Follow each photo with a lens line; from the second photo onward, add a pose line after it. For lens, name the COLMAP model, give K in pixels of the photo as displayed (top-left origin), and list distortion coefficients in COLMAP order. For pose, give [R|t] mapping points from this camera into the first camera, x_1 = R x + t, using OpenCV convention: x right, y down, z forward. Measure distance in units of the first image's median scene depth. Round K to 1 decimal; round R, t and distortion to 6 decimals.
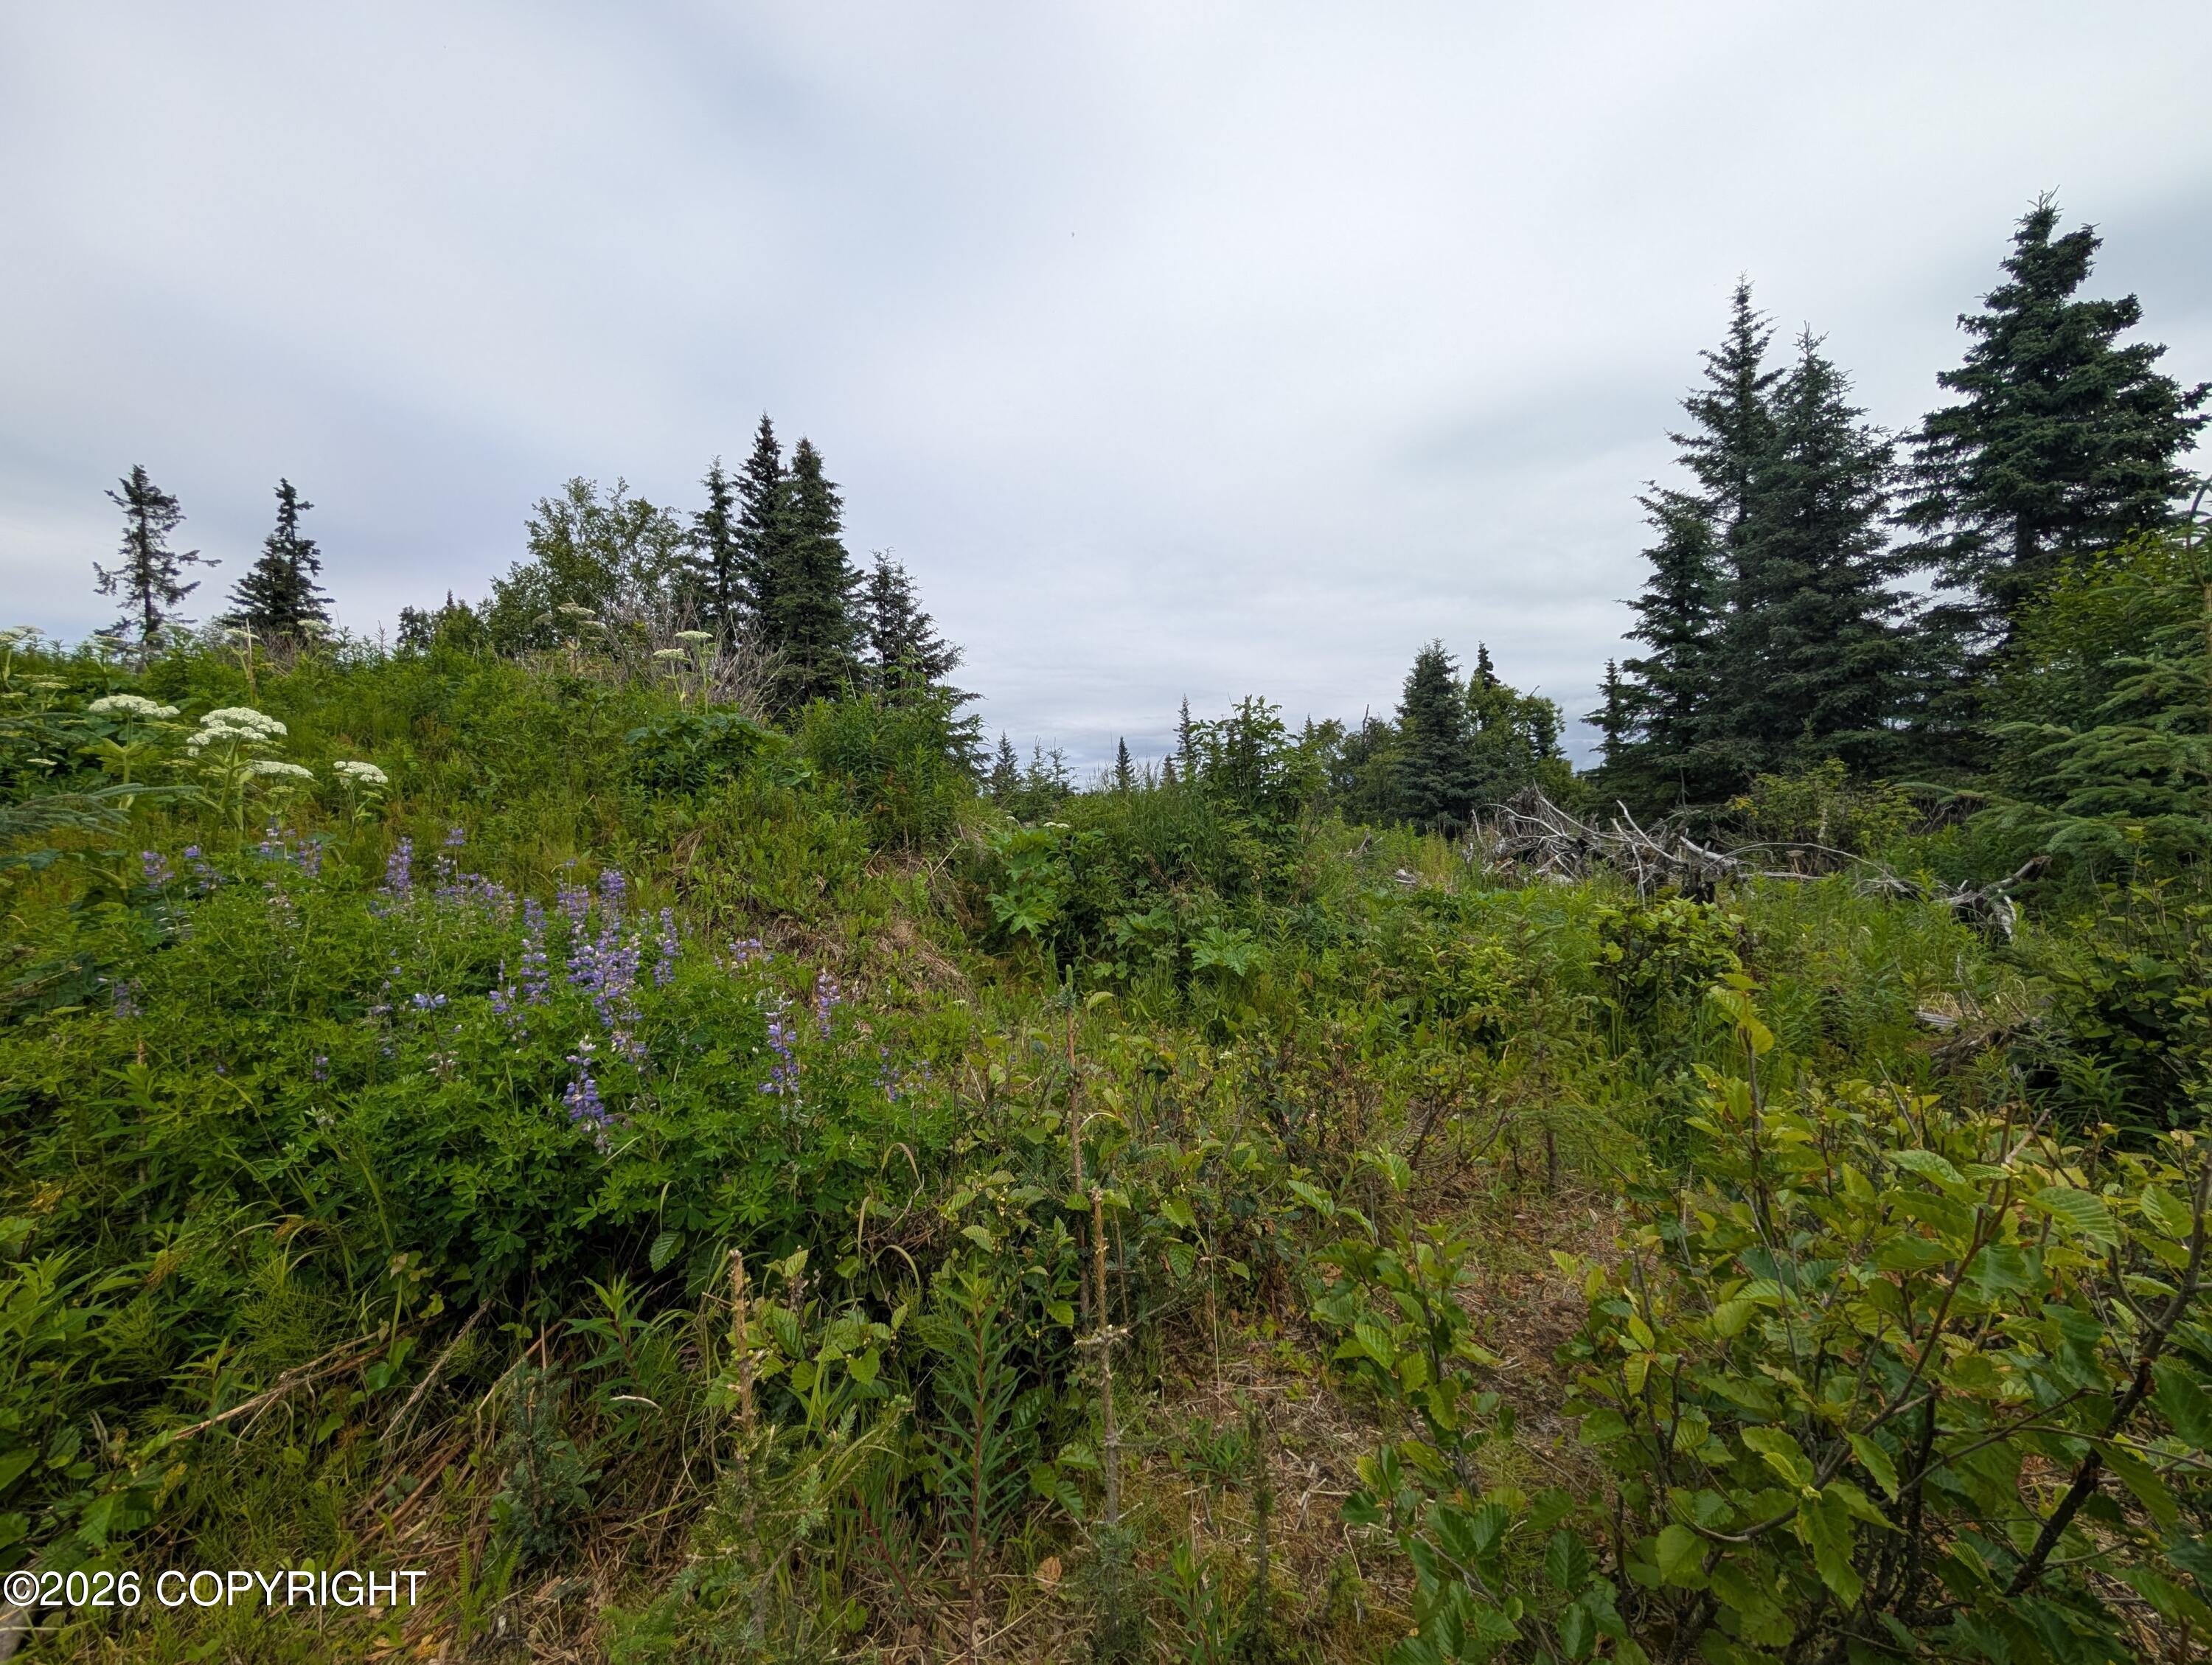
lens RADIAL K [[837.1, 0, 1105.4], [0, 837.1, 827.2], [0, 0, 1]] dist [-0.001013, 0.000327]
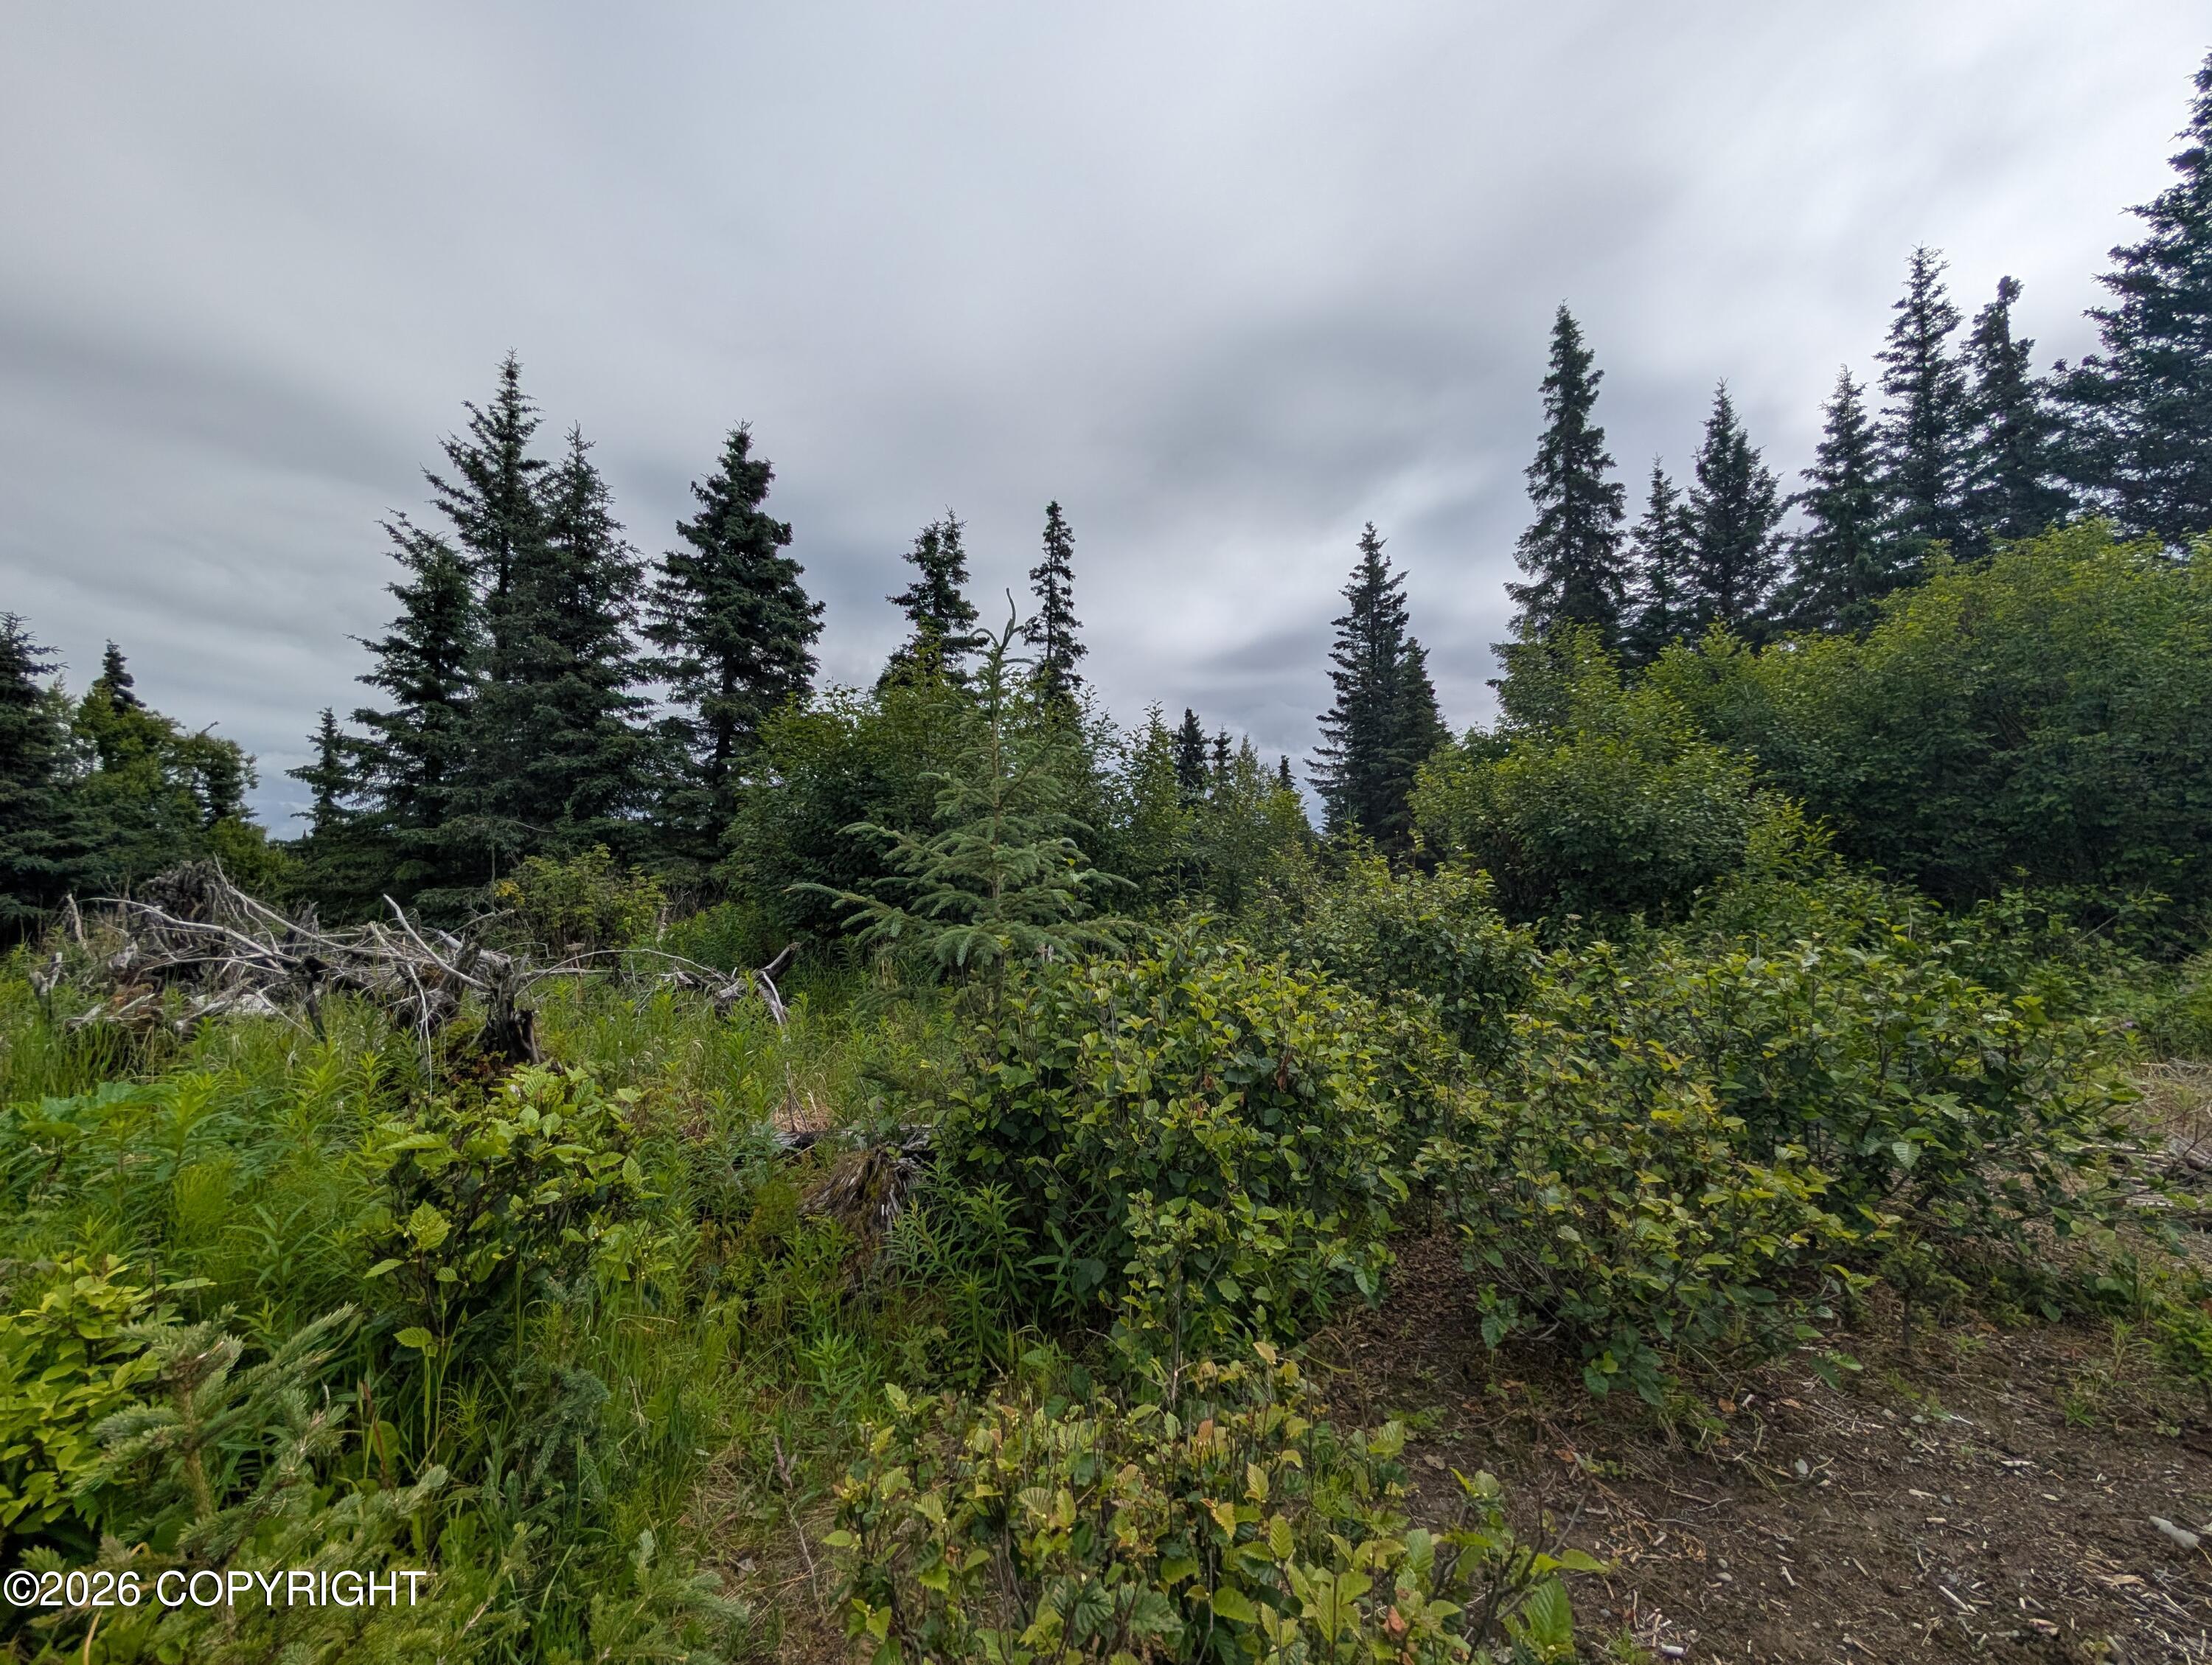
lens RADIAL K [[837.1, 0, 1105.4], [0, 837.1, 827.2], [0, 0, 1]] dist [-0.001013, 0.000327]
pose [[0.266921, 0.074668, 0.960821, 0.053894], [0.015694, 0.996525, -0.081802, -0.008372], [-0.963591, 0.036914, 0.264822, 0.113584]]
